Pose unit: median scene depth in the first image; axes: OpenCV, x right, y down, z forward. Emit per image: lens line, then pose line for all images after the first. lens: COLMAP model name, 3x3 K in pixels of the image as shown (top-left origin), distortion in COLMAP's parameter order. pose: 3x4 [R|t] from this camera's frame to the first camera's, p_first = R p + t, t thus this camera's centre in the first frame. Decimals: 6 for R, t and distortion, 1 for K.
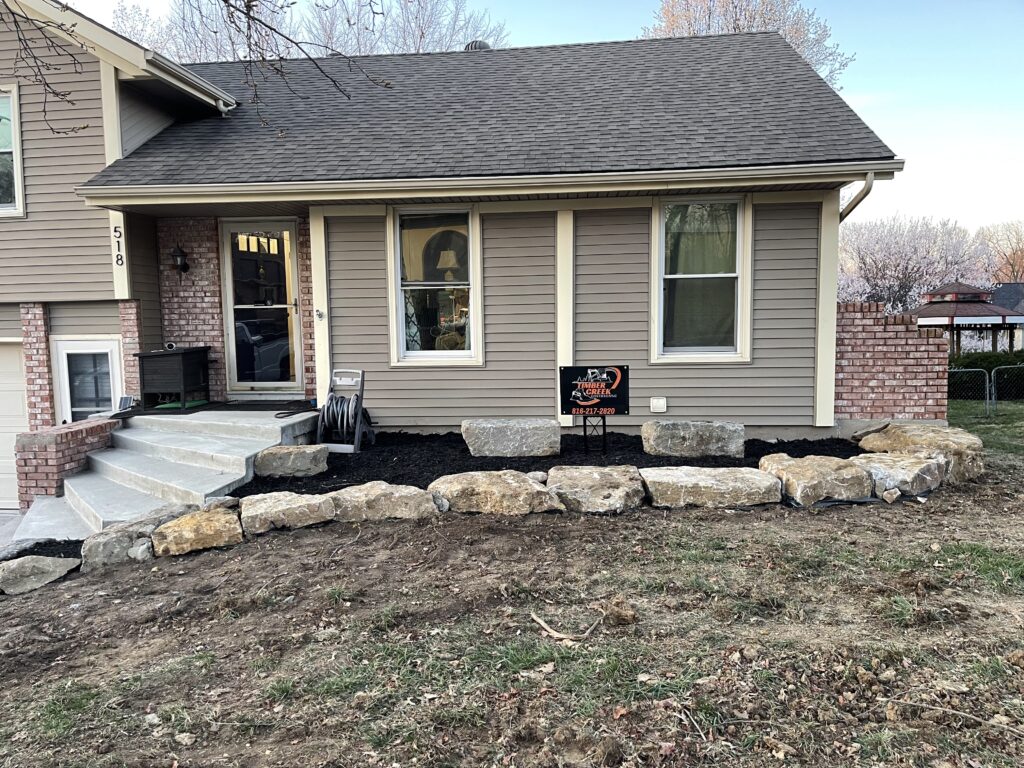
lens RADIAL K [[784.8, 0, 512.4], [0, 784.8, 386.3], [0, 0, 1]] dist [0.056925, -0.062186]
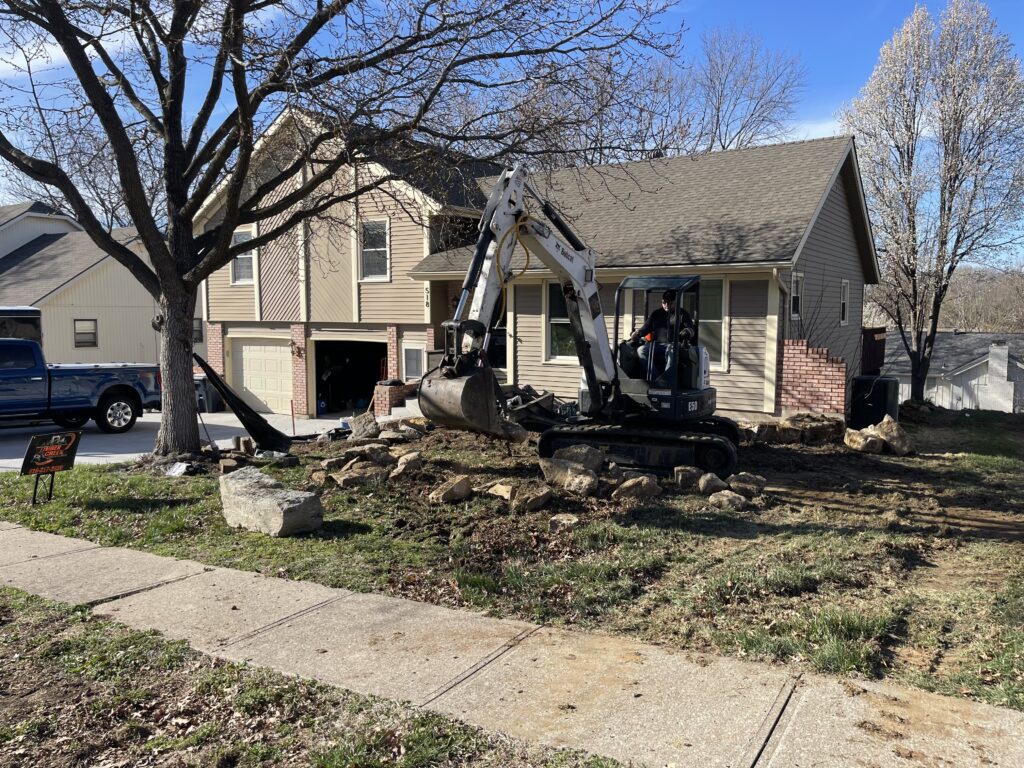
lens RADIAL K [[784.8, 0, 512.7], [0, 784.8, 385.2], [0, 0, 1]] dist [0.056925, -0.062186]
pose [[0.889186, 0.063110, -0.453172, 0.768092], [-0.055469, 0.998005, 0.030147, -0.031836], [0.454170, -0.001669, 0.890913, -0.851632]]
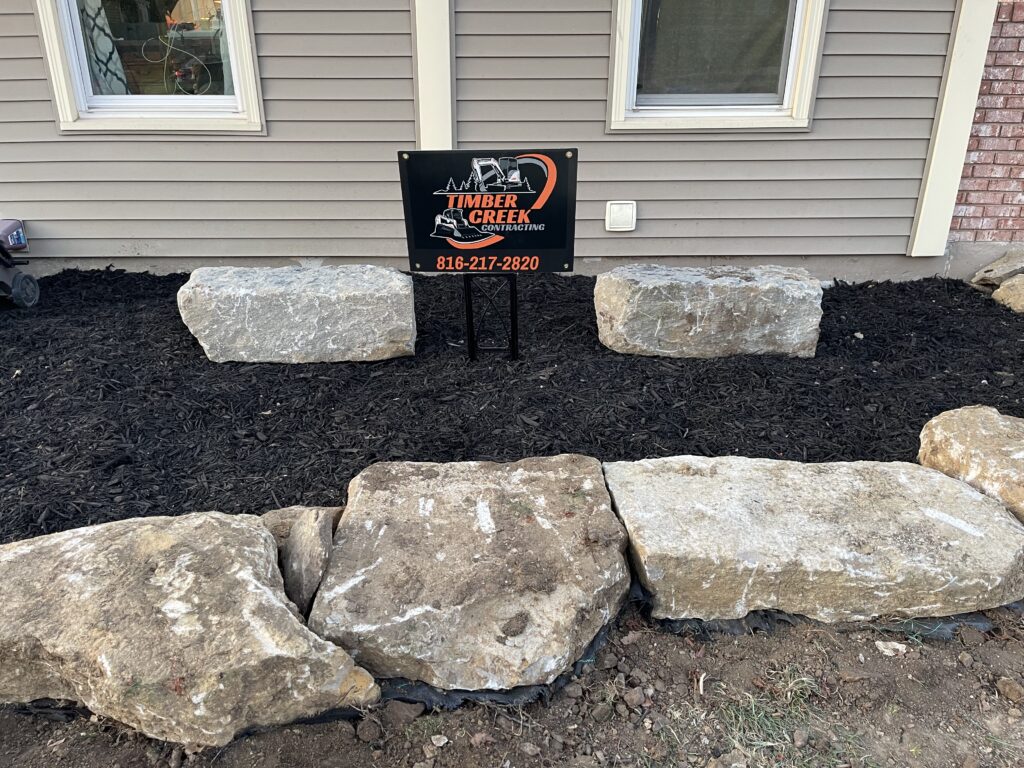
lens RADIAL K [[784.8, 0, 504.0], [0, 784.8, 389.6], [0, 0, 1]] dist [0.056925, -0.062186]
pose [[0.995287, -0.023578, 0.094067, 0.068833], [-0.006893, 0.950341, 0.311134, -0.032736], [-0.096731, -0.310316, 0.945699, 0.569713]]
